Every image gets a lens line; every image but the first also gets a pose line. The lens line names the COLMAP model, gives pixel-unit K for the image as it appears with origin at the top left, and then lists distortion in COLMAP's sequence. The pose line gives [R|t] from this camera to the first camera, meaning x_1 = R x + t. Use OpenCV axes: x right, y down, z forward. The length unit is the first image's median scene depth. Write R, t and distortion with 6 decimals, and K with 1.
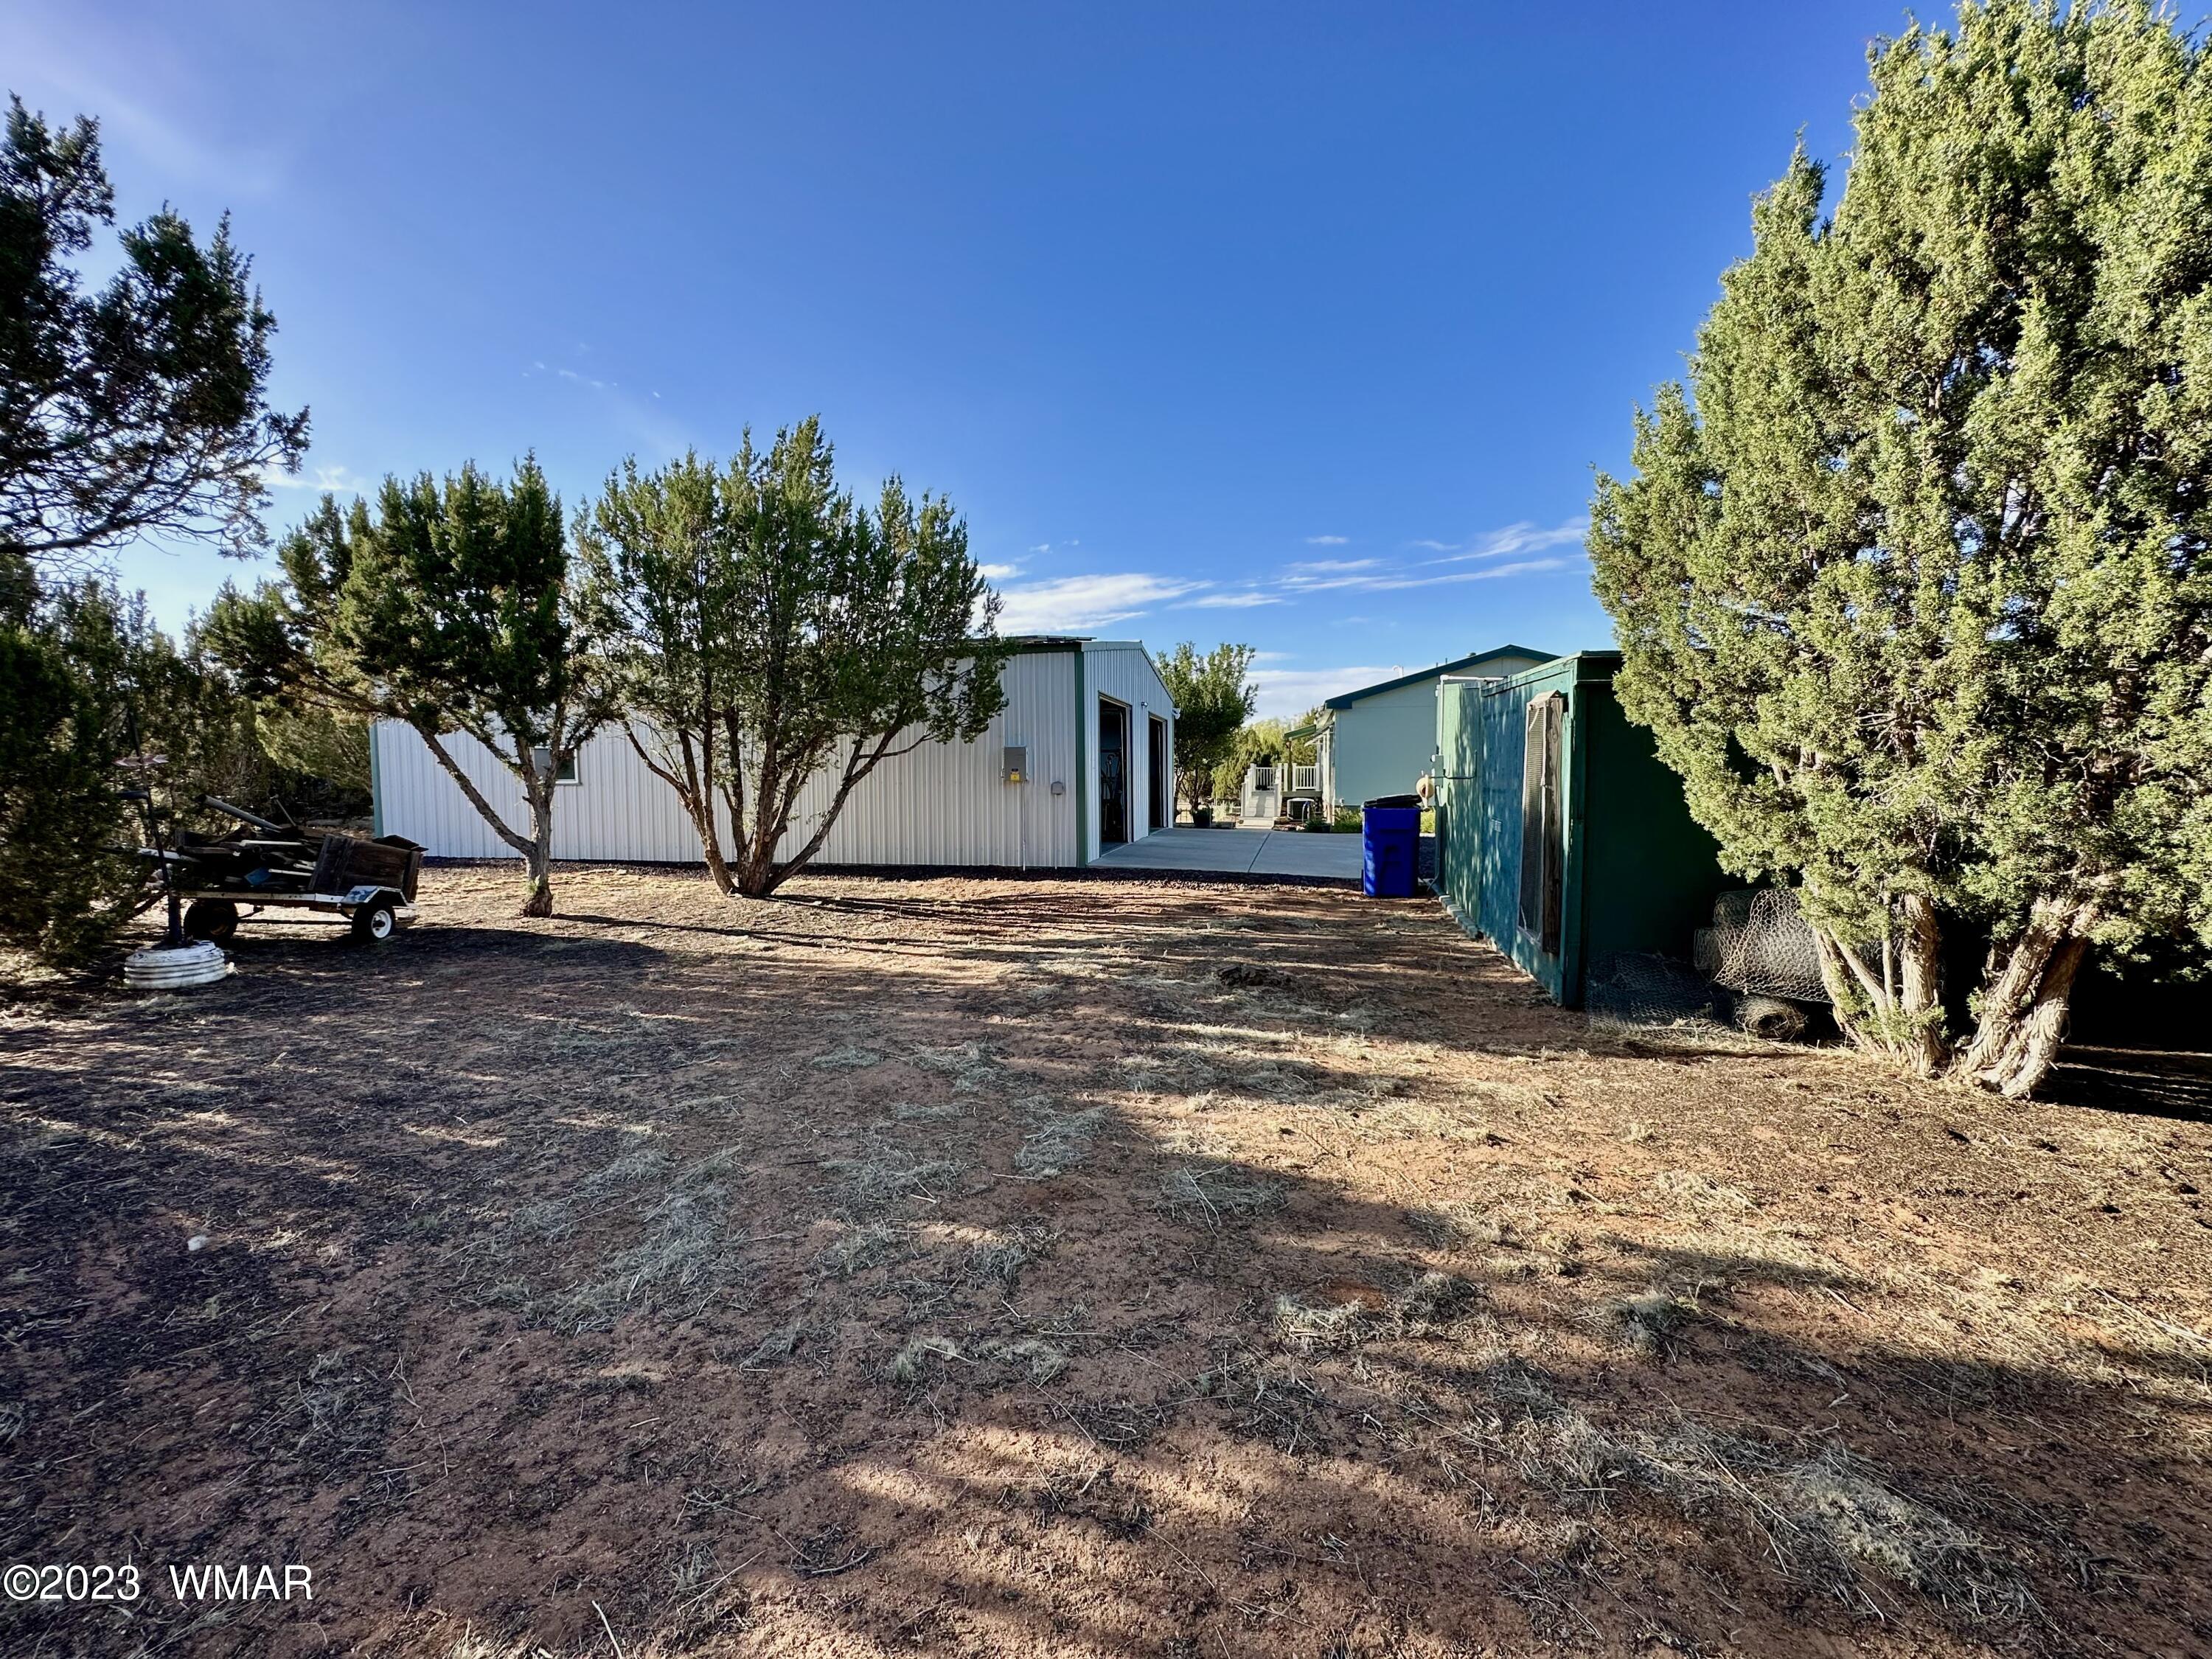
lens RADIAL K [[877.9, 0, 1103.8], [0, 877.9, 834.4], [0, 0, 1]] dist [0.001884, 0.001373]
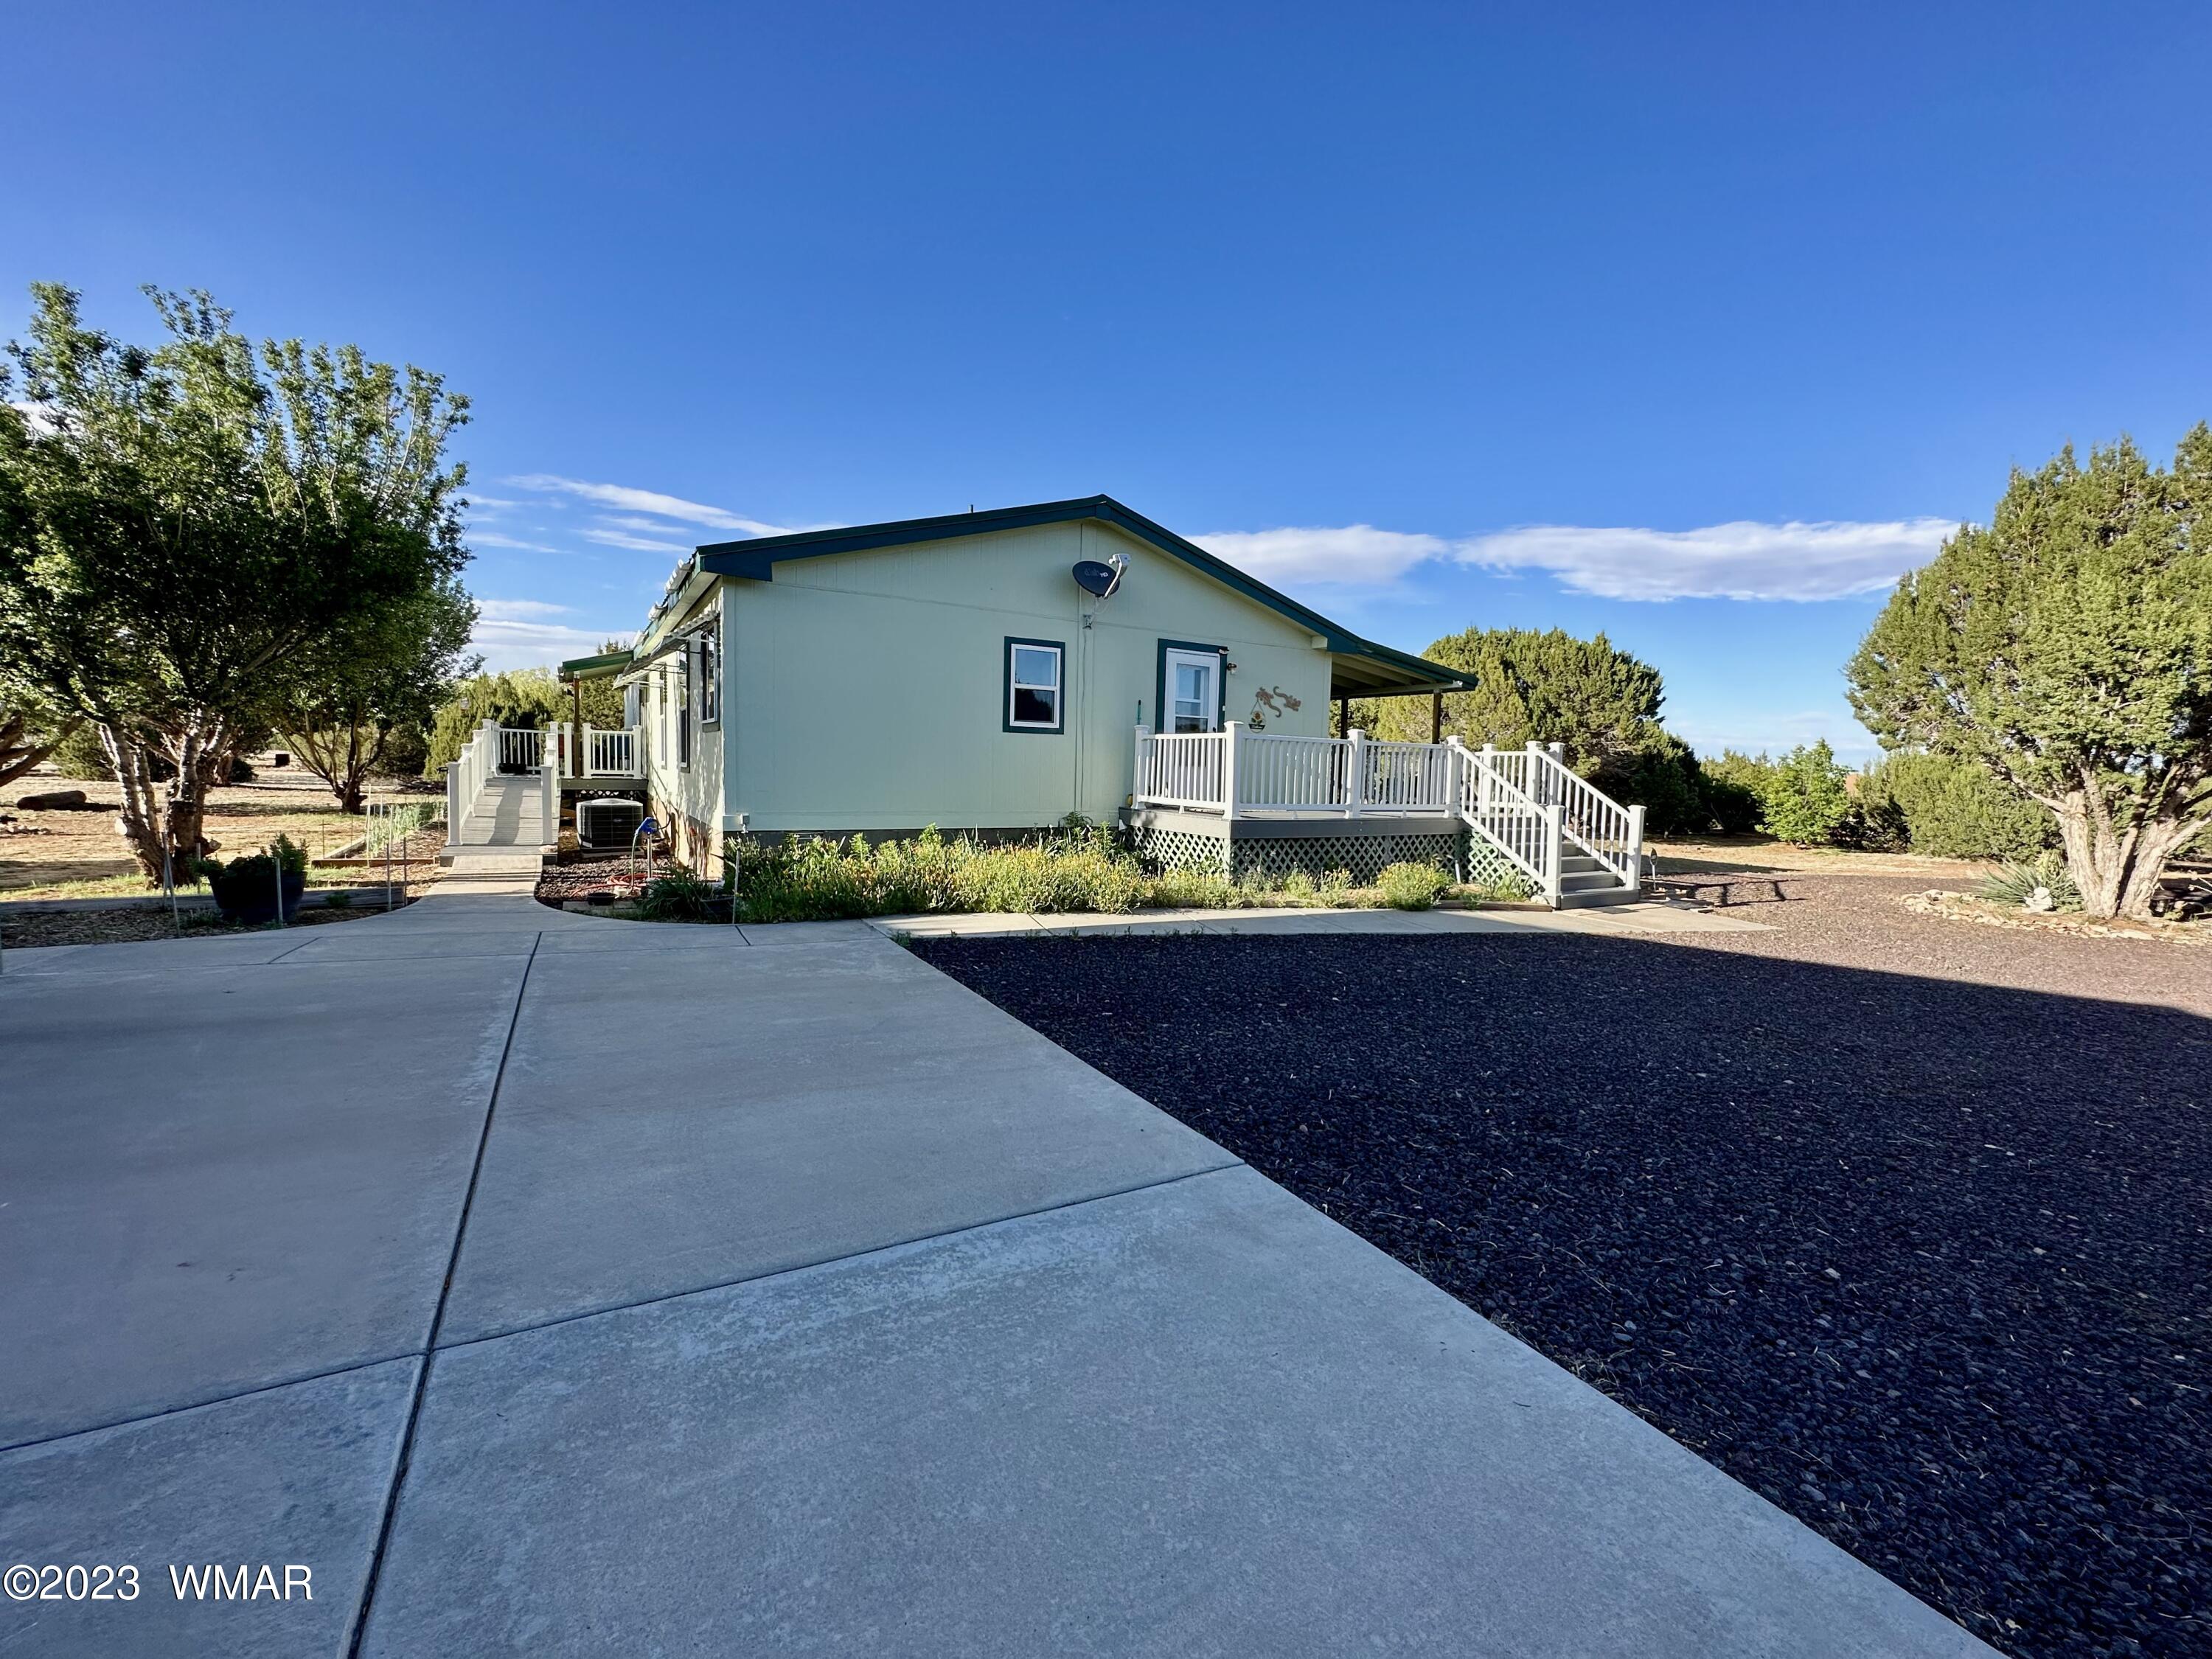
lens RADIAL K [[877.9, 0, 1104.1], [0, 877.9, 829.6], [0, 0, 1]] dist [0.001884, 0.001373]
pose [[0.726892, -0.025801, 0.686267, 0.087213], [0.012644, 0.999627, 0.024189, -0.029231], [-0.686636, -0.008906, 0.726947, 0.440777]]
